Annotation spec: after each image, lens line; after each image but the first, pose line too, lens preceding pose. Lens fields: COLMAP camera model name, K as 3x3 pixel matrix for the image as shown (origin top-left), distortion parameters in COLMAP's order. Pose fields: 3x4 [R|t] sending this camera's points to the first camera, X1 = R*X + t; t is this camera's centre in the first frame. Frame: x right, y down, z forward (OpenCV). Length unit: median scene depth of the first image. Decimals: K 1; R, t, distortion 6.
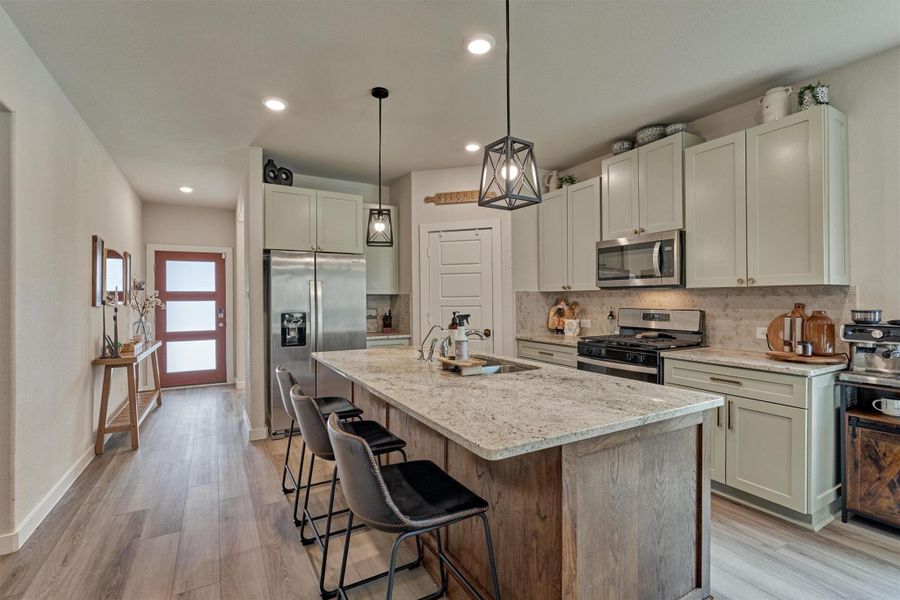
lens RADIAL K [[409.8, 0, 451.8], [0, 409.8, 297.9], [0, 0, 1]] dist [-0.004531, -0.000162]
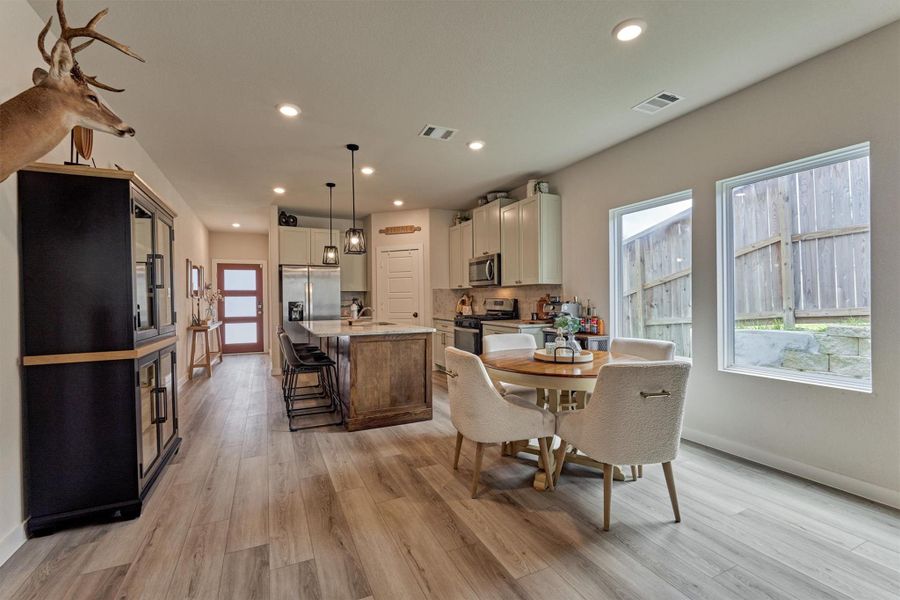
lens RADIAL K [[388.6, 0, 450.0], [0, 388.6, 300.0], [0, 0, 1]] dist [-0.001792, -0.000357]
pose [[0.996780, -0.002595, -0.080144, 0.383855], [0.003226, 0.999965, 0.007740, 0.018482], [0.080122, -0.007973, 0.996753, -0.564446]]
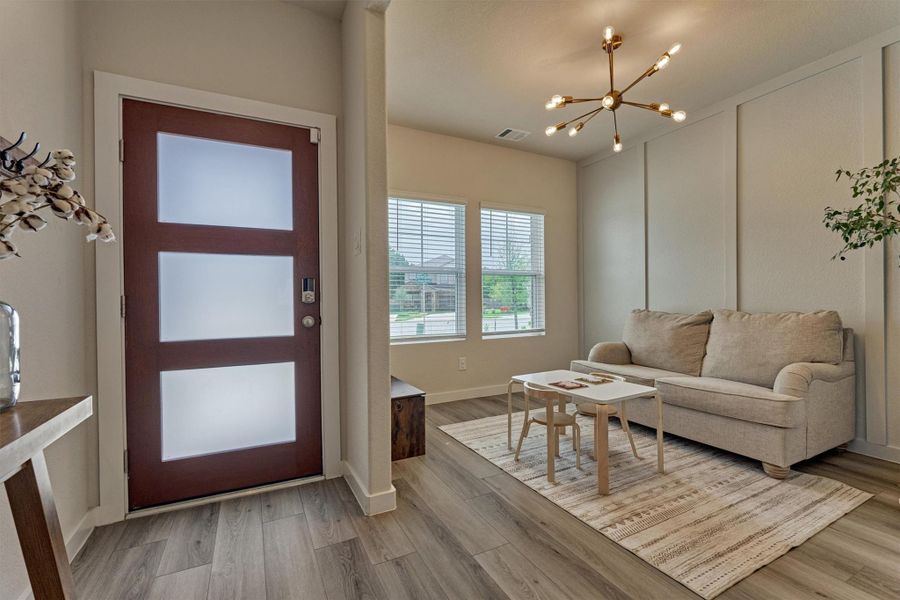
lens RADIAL K [[396.2, 0, 450.0], [0, 396.2, 300.0], [0, 0, 1]] dist [-0.002362, -0.000310]
pose [[0.999546, 0.000308, -0.030136, -0.693969], [-0.000059, 0.999966, 0.008255, 0.071223], [0.030138, -0.008250, 0.999512, 1.055262]]
